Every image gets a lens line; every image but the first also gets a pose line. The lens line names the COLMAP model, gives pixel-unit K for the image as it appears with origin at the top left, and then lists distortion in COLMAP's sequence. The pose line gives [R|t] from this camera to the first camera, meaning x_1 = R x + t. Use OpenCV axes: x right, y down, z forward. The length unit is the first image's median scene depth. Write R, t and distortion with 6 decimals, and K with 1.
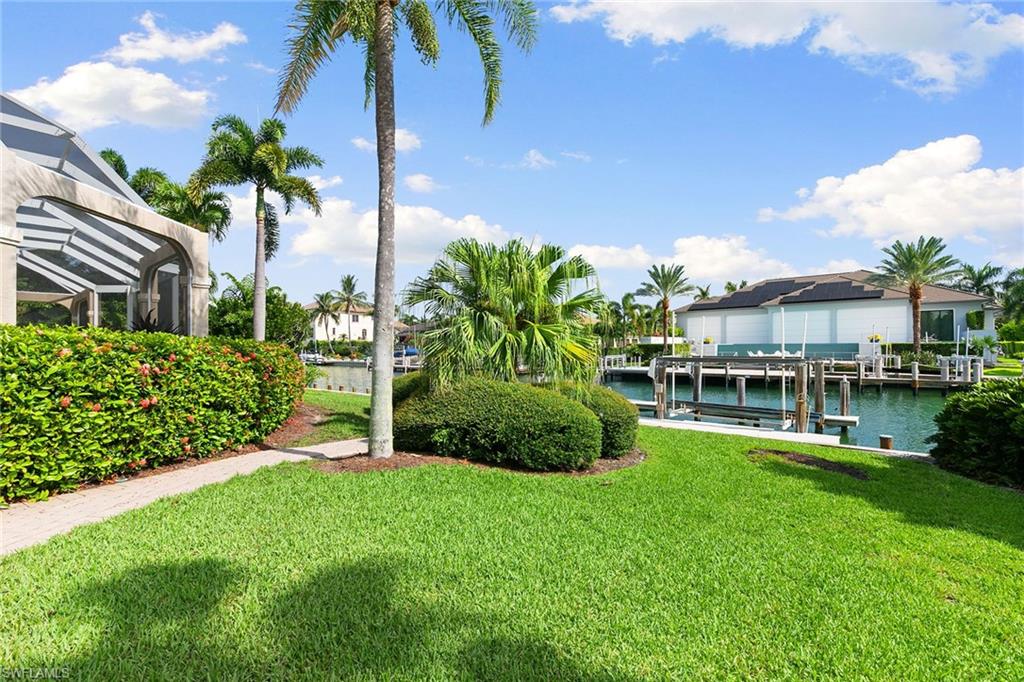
lens RADIAL K [[455.8, 0, 512.0], [0, 455.8, 341.0], [0, 0, 1]] dist [0.011412, -0.001290]
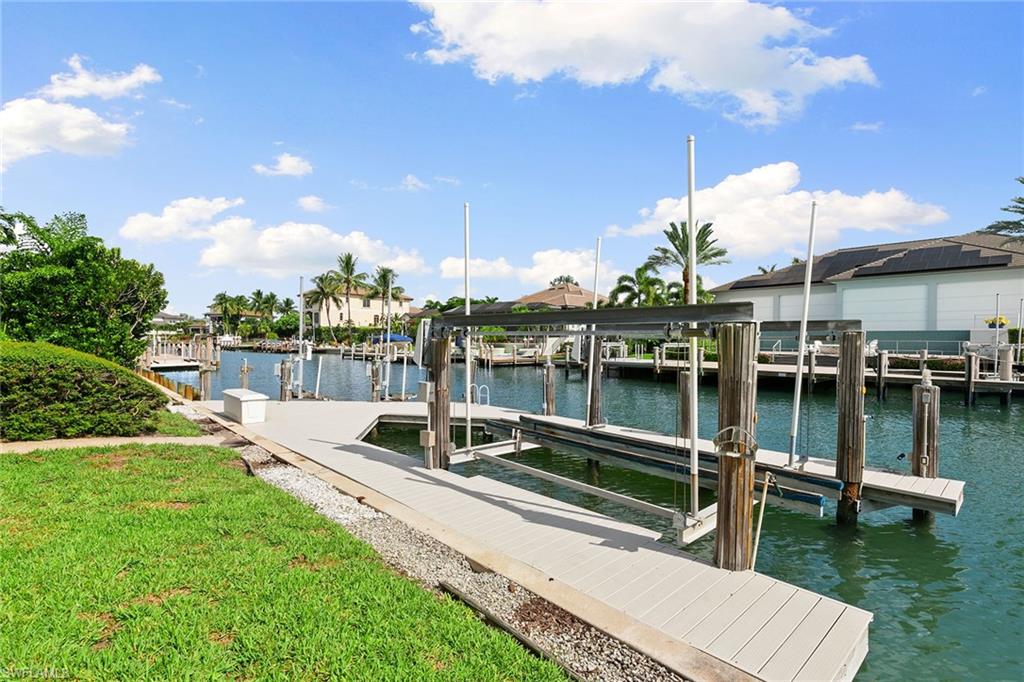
lens RADIAL K [[477.8, 0, 512.0], [0, 477.8, 341.0], [0, 0, 1]] dist [-0.022385, 0.013471]
pose [[0.992518, 0.014523, -0.121231, 0.150174], [-0.012697, 0.999794, 0.015818, 0.016911], [0.121436, -0.014160, 0.992498, 0.197780]]
